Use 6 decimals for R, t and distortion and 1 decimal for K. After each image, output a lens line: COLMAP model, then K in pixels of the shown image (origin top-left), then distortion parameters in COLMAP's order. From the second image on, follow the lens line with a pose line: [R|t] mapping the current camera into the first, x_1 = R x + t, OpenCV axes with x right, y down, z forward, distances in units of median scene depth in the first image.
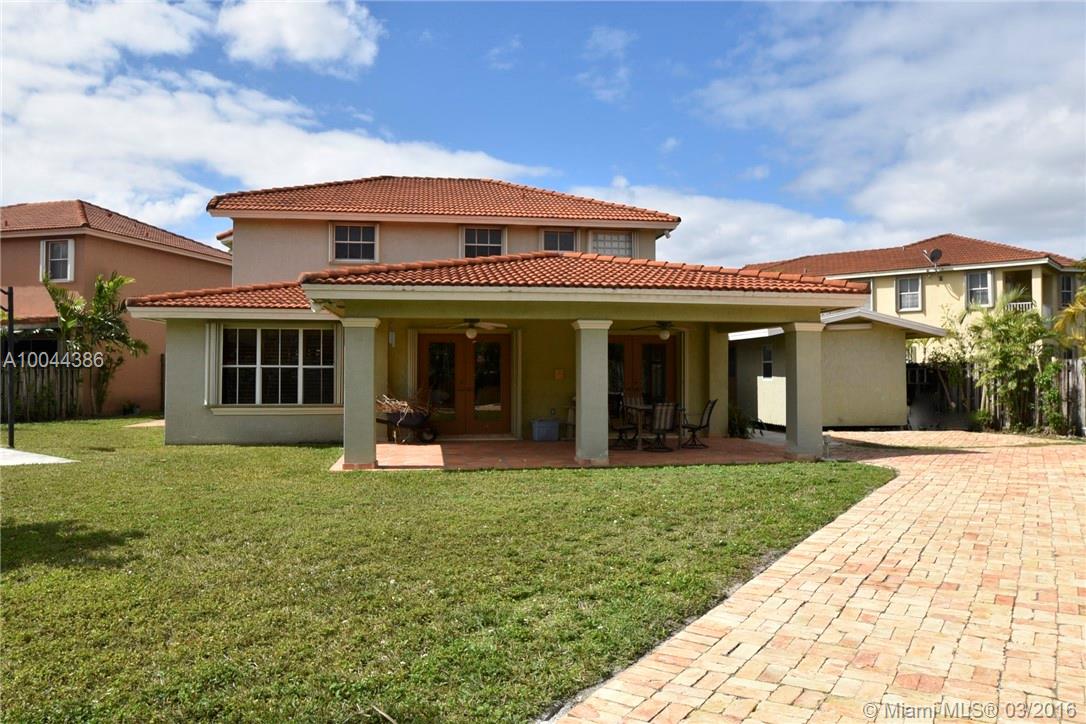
lens RADIAL K [[794.2, 0, 544.7], [0, 794.2, 353.3], [0, 0, 1]] dist [-0.047779, 0.017892]
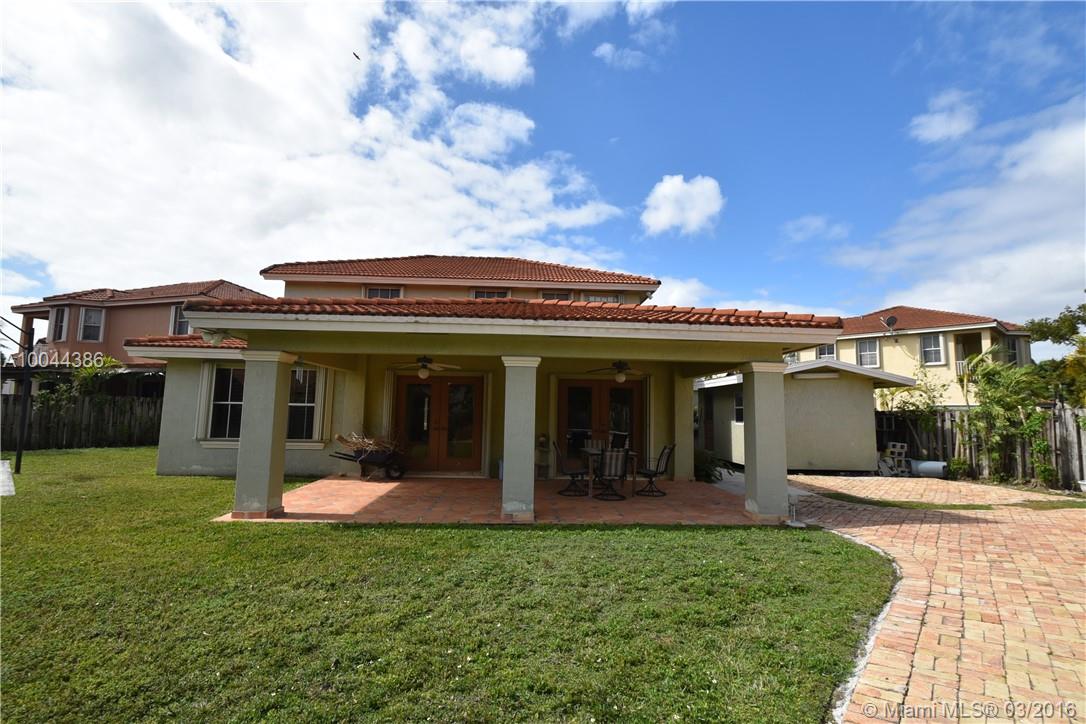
lens RADIAL K [[535.9, 0, 542.5], [0, 535.9, 355.9], [0, 0, 1]] dist [-0.005598, -0.003841]
pose [[0.994507, 0.006740, -0.104450, 0.090222], [-0.015266, 0.996594, -0.081040, 0.003853], [0.103548, 0.082189, 0.991223, 0.236070]]
